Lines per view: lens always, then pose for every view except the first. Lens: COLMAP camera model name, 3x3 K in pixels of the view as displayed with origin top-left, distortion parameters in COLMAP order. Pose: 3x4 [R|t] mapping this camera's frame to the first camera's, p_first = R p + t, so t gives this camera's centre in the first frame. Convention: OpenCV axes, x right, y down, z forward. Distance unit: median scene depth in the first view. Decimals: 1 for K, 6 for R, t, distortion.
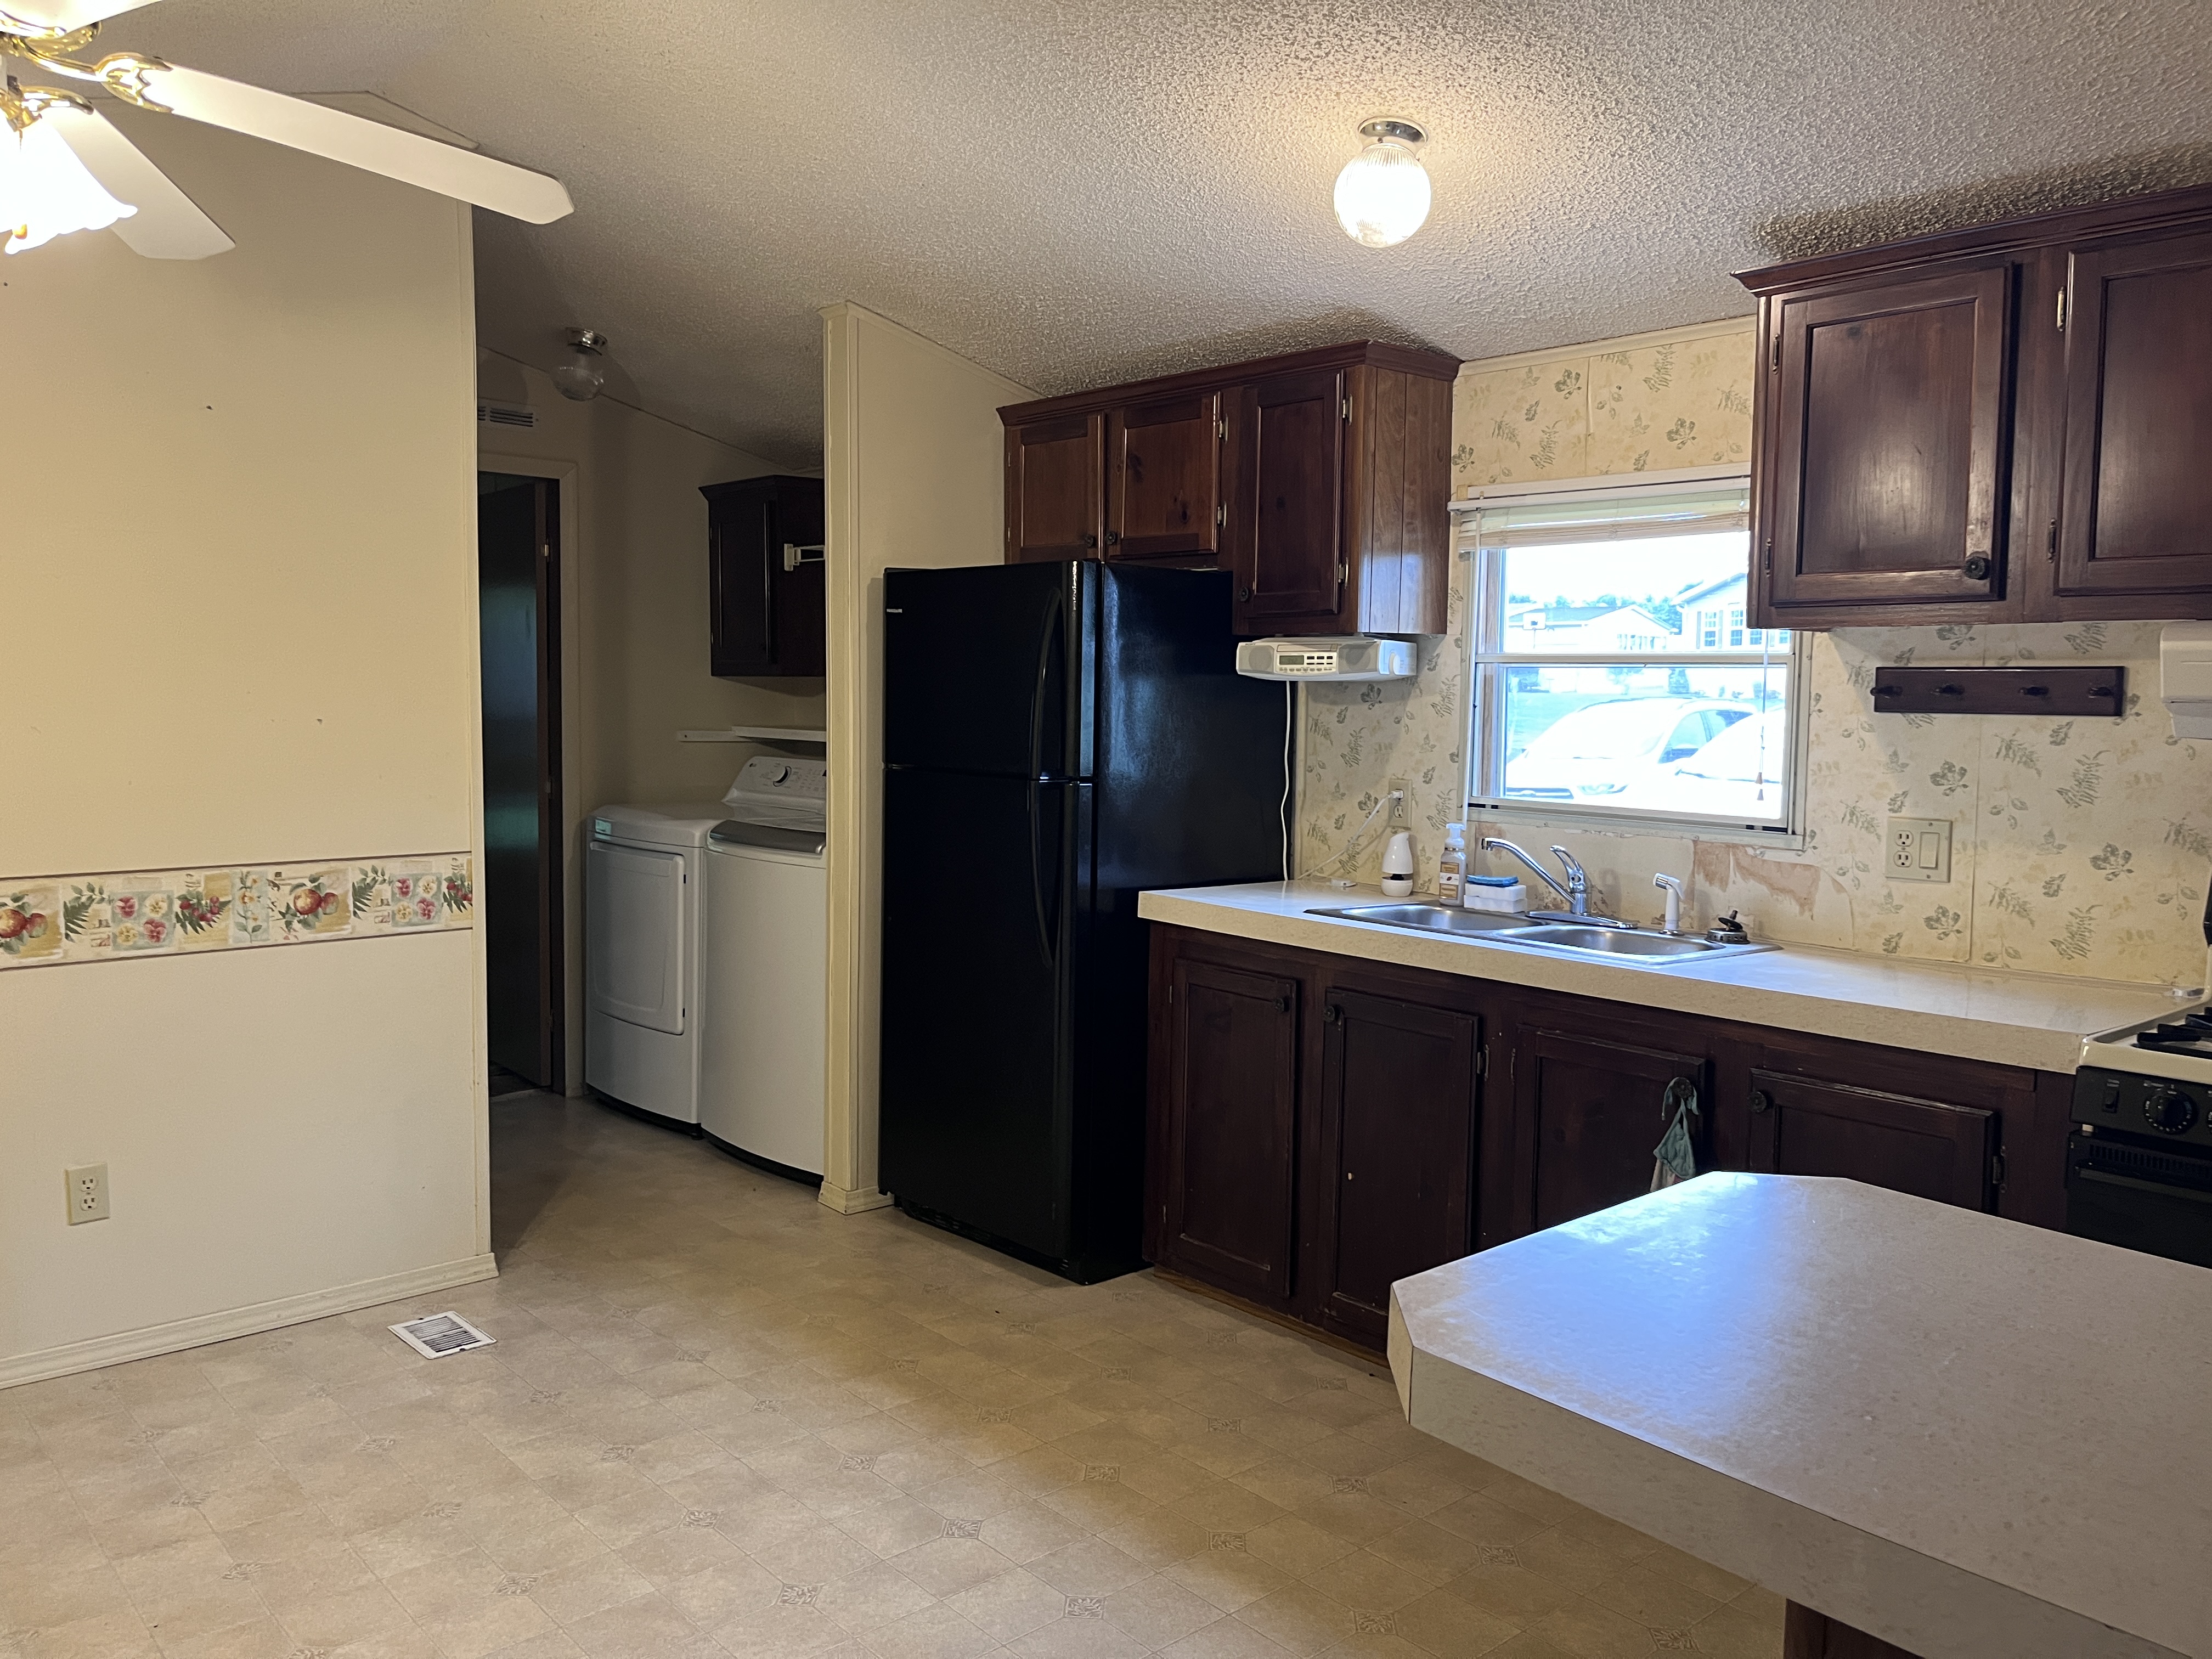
lens RADIAL K [[1672.3, 0, 1092.8], [0, 1672.3, 819.0], [0, 0, 1]] dist [0.061279, -0.065336]
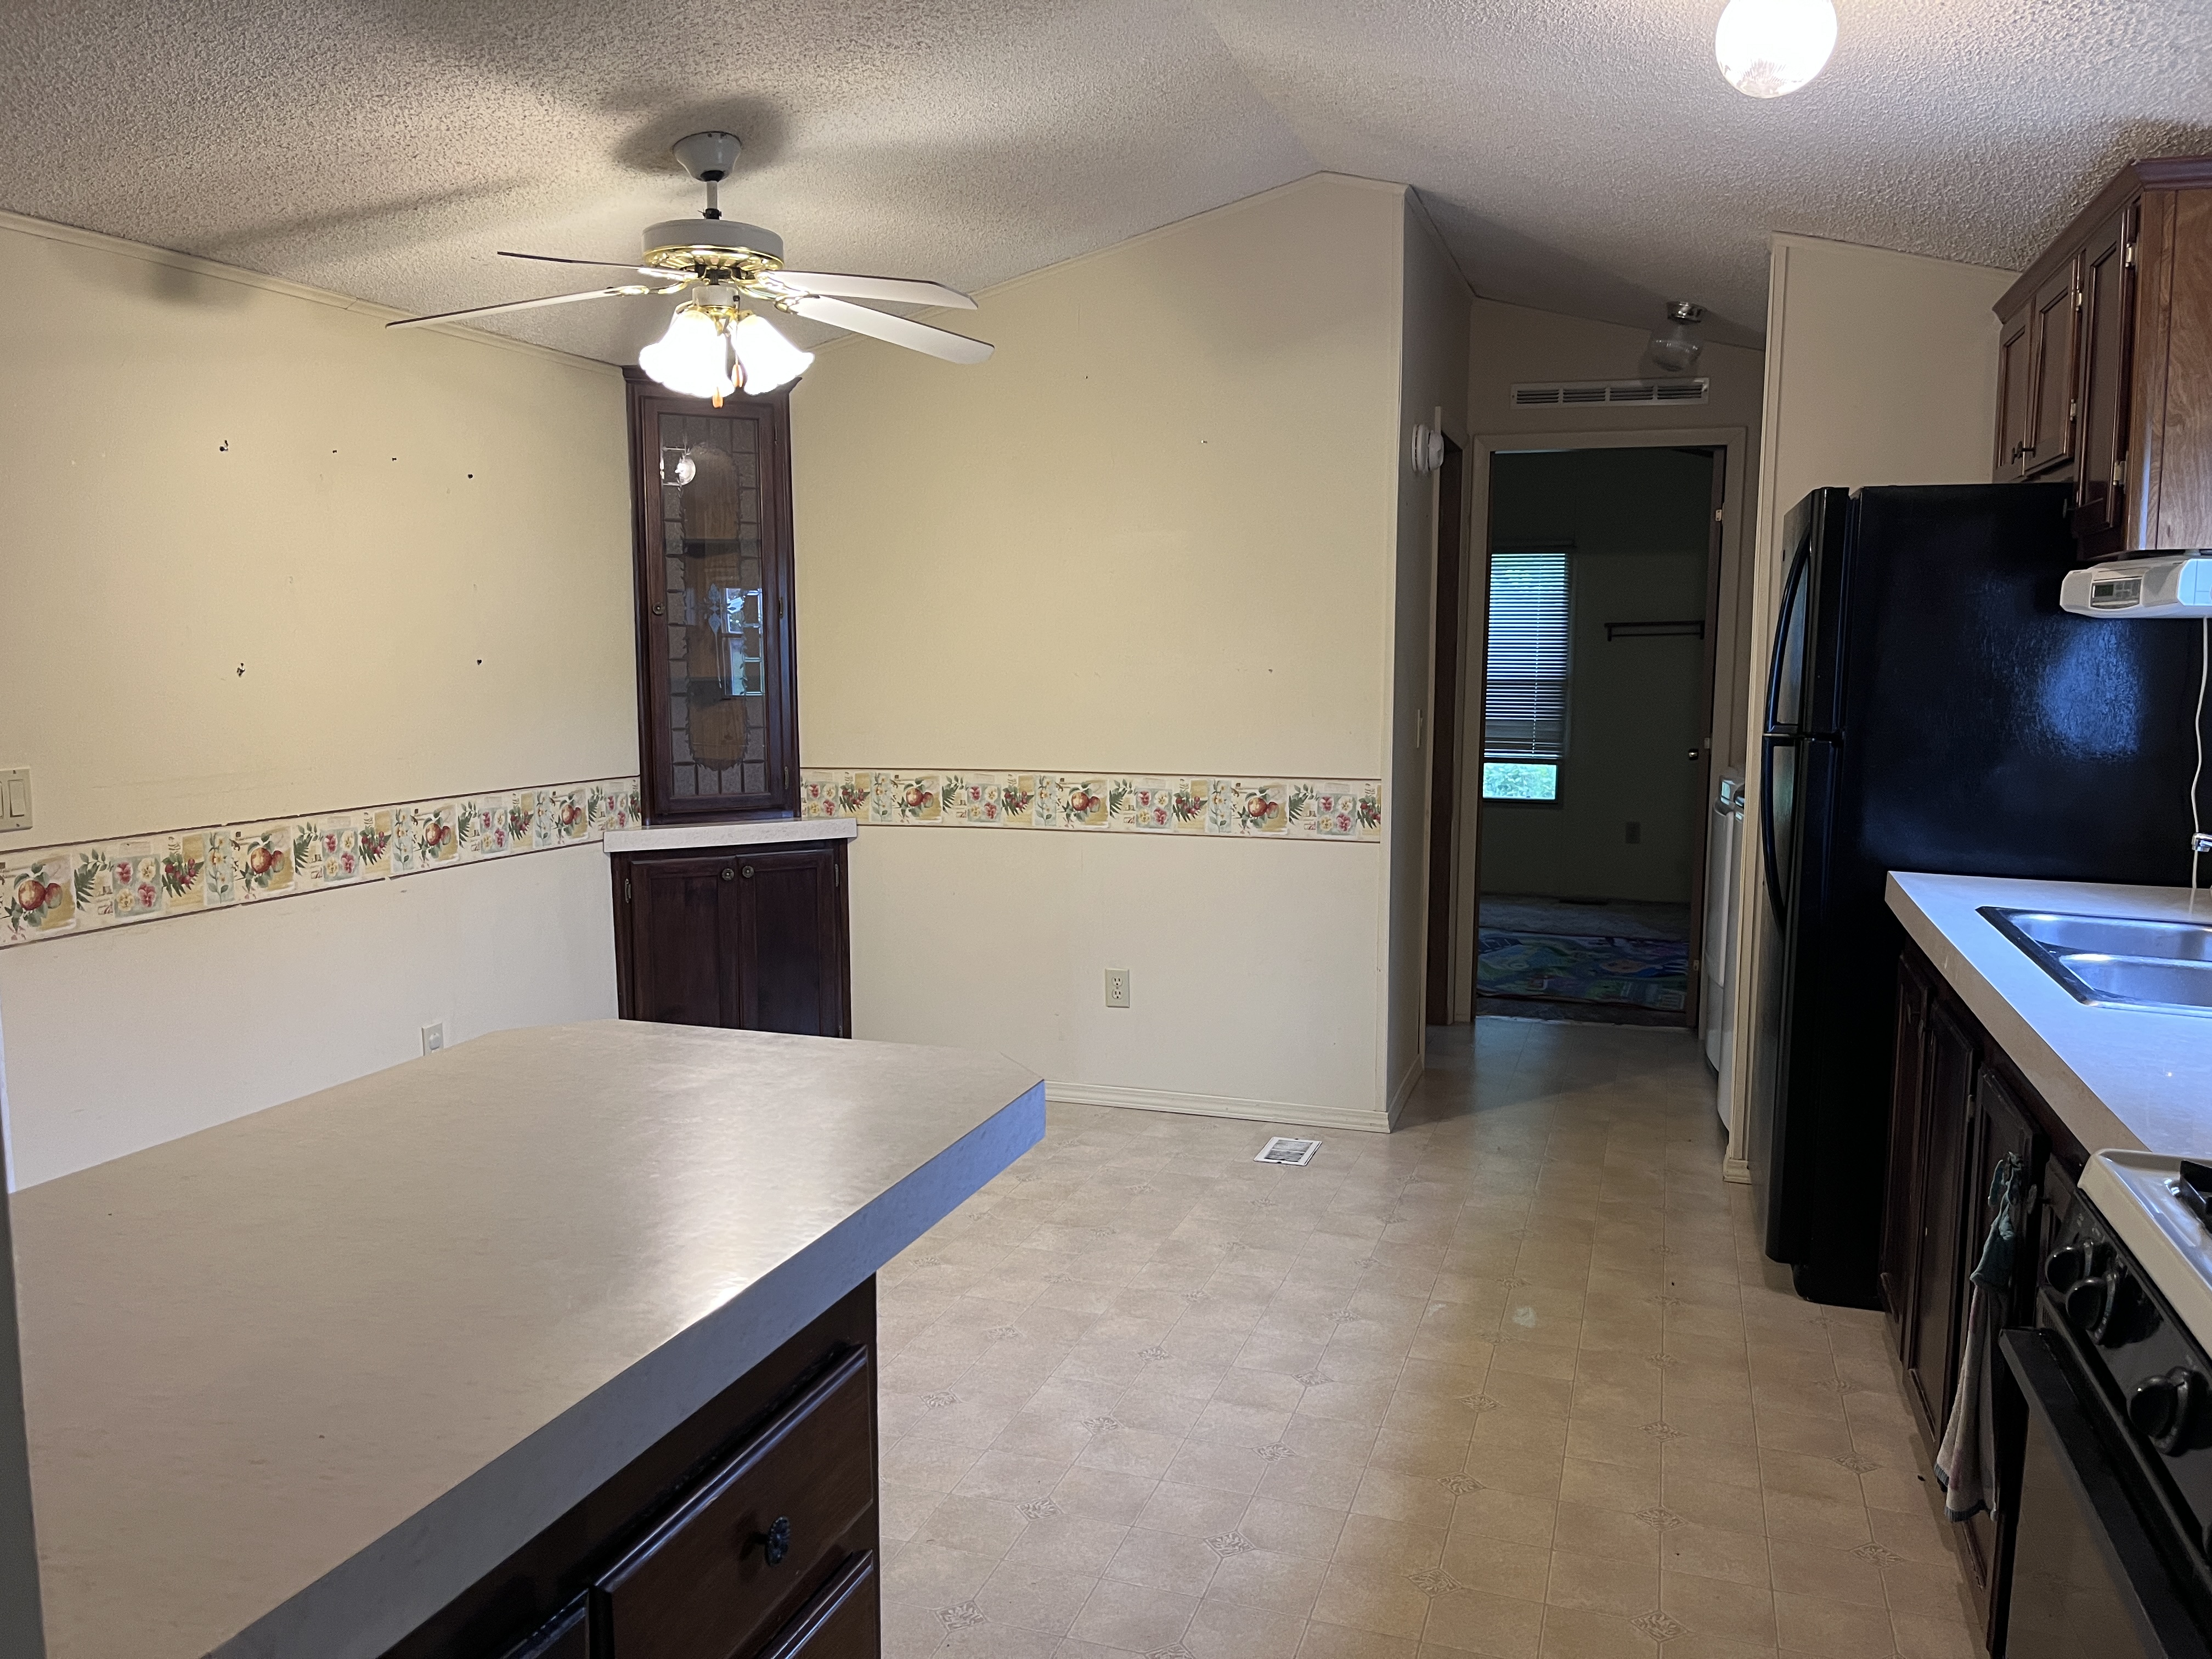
lens RADIAL K [[1671.9, 0, 1105.3], [0, 1671.9, 835.2], [0, 0, 1]] dist [0.064019, -0.080147]
pose [[0.499560, 0.084739, -0.862125, 0.609701], [-0.065008, 0.996065, 0.060235, -0.000553], [0.863837, 0.025954, 0.503103, 0.232588]]
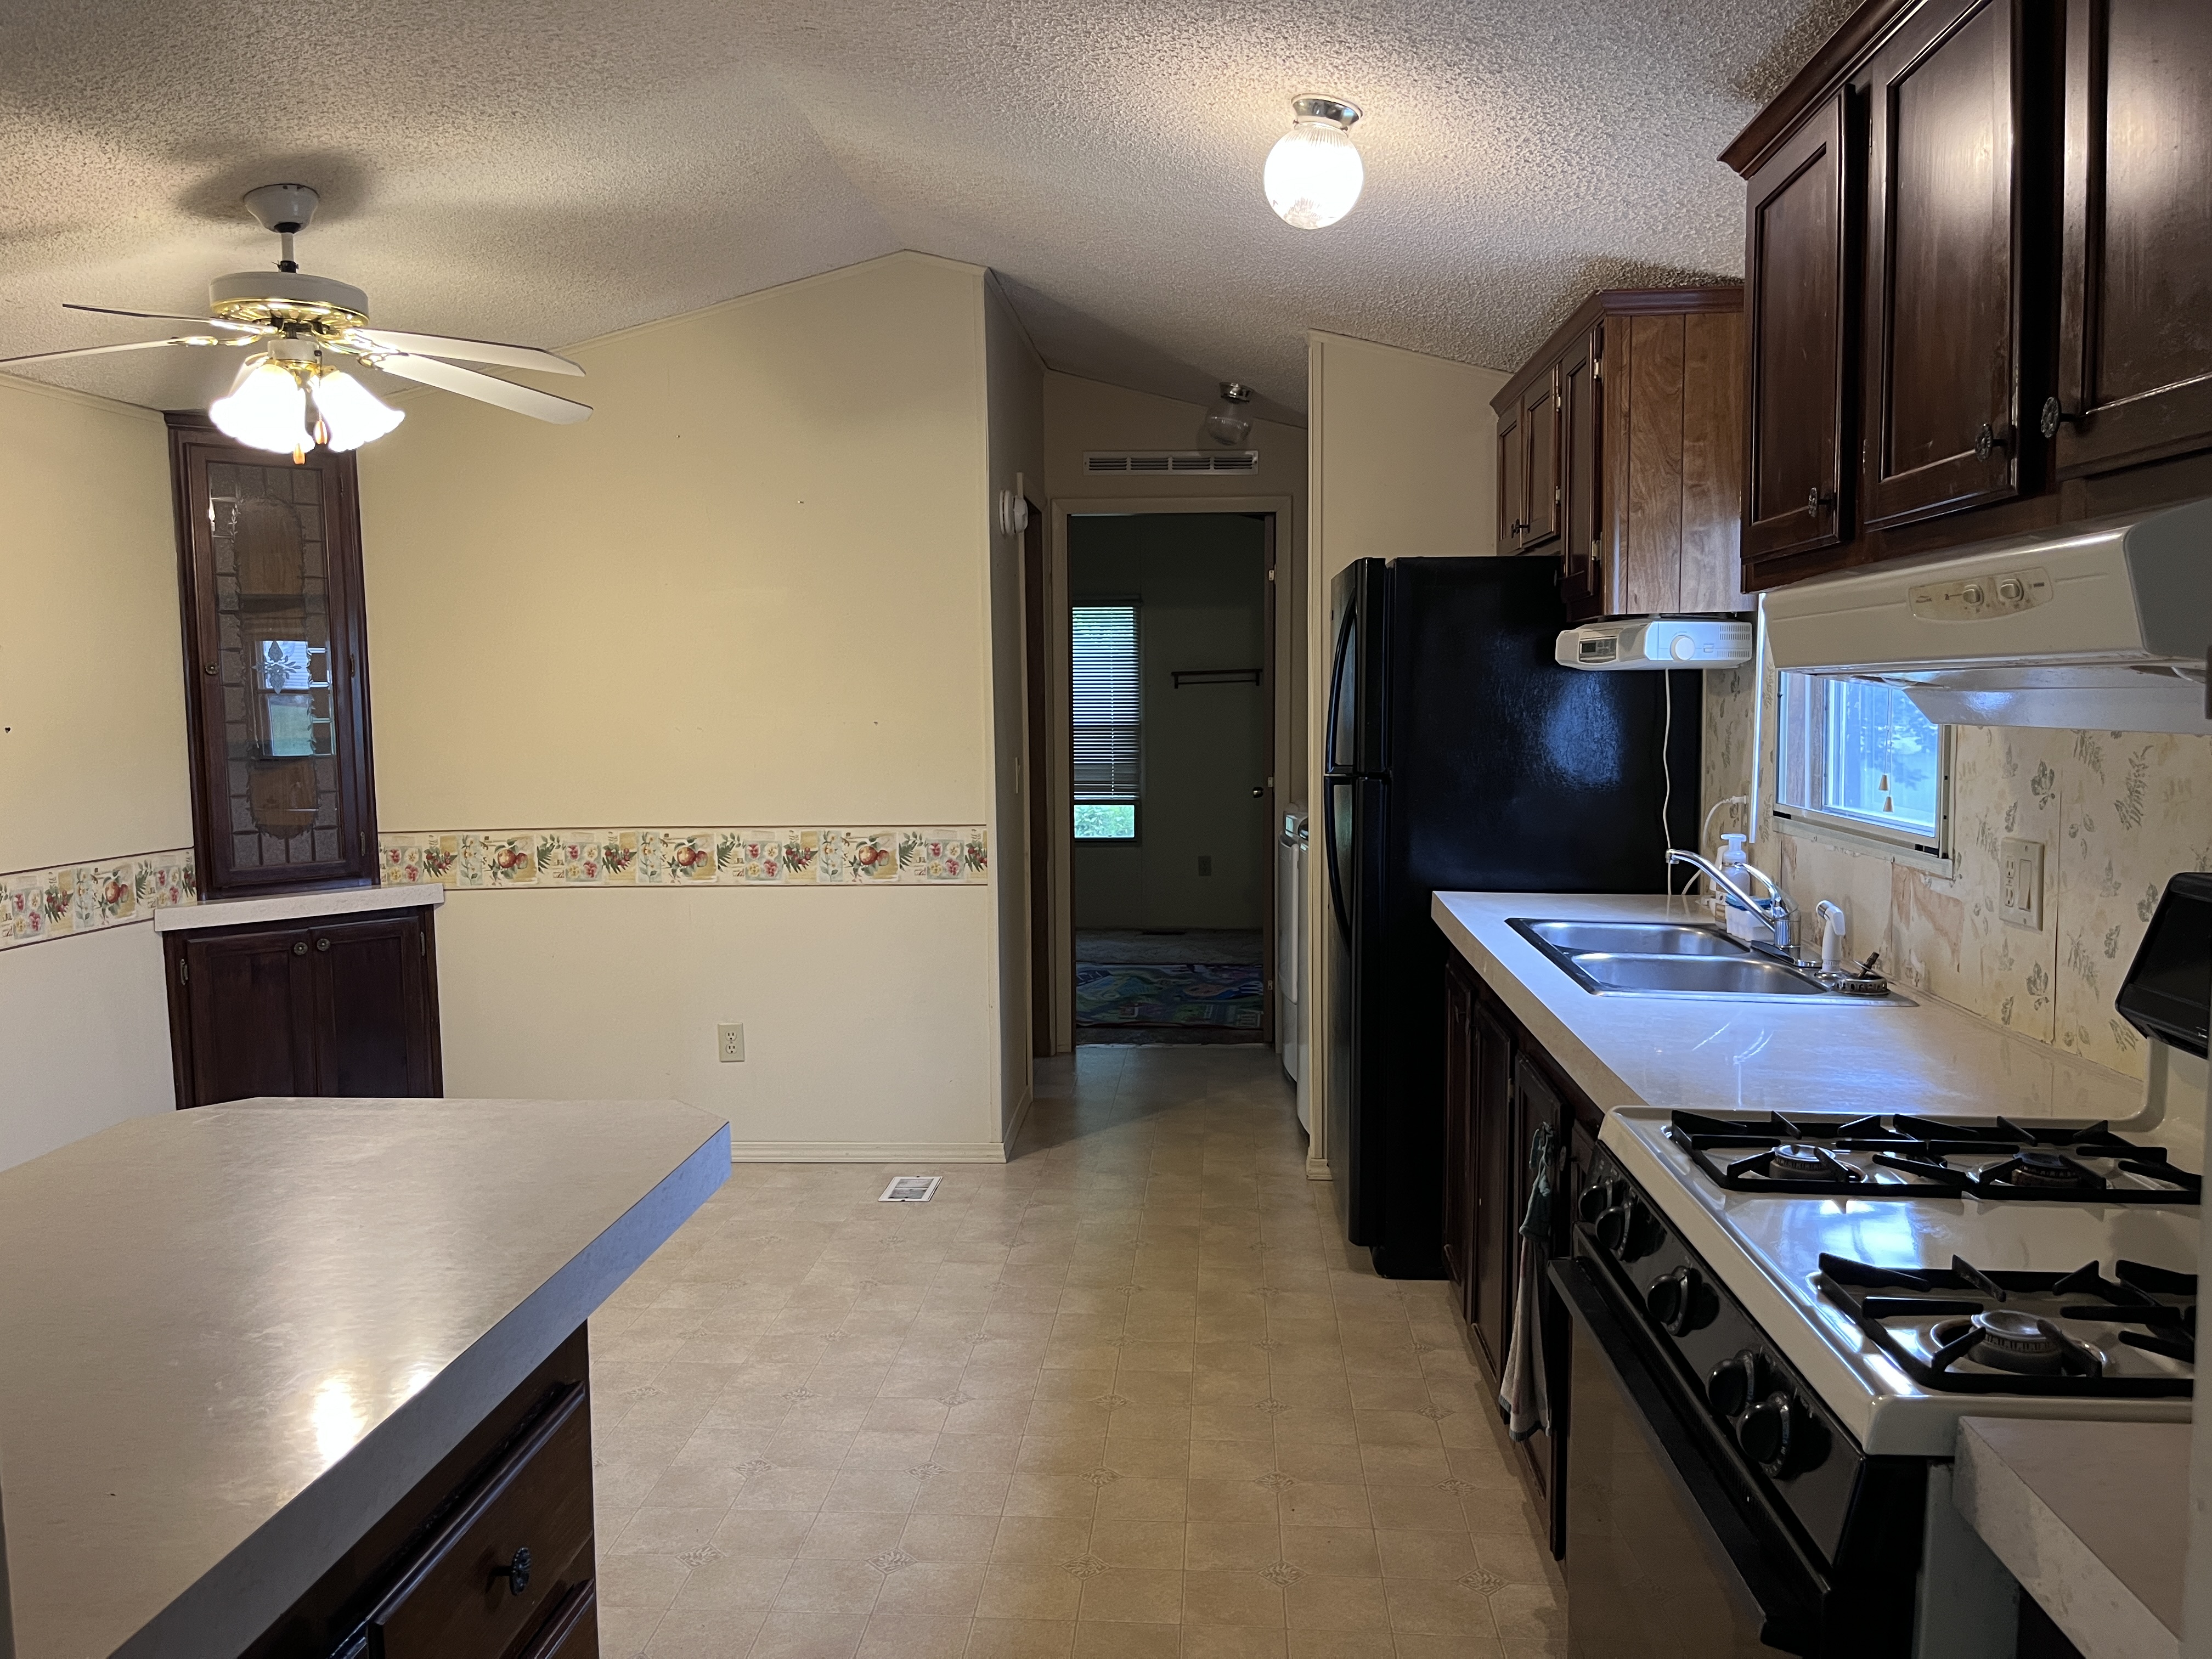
lens RADIAL K [[1675.9, 0, 1106.8], [0, 1675.9, 823.7], [0, 0, 1]] dist [0.076190, -0.110543]
pose [[0.700524, 0.035591, -0.712740, 0.635790], [-0.036641, 0.999232, 0.013884, -0.002691], [0.712687, 0.016389, 0.701291, 0.182195]]
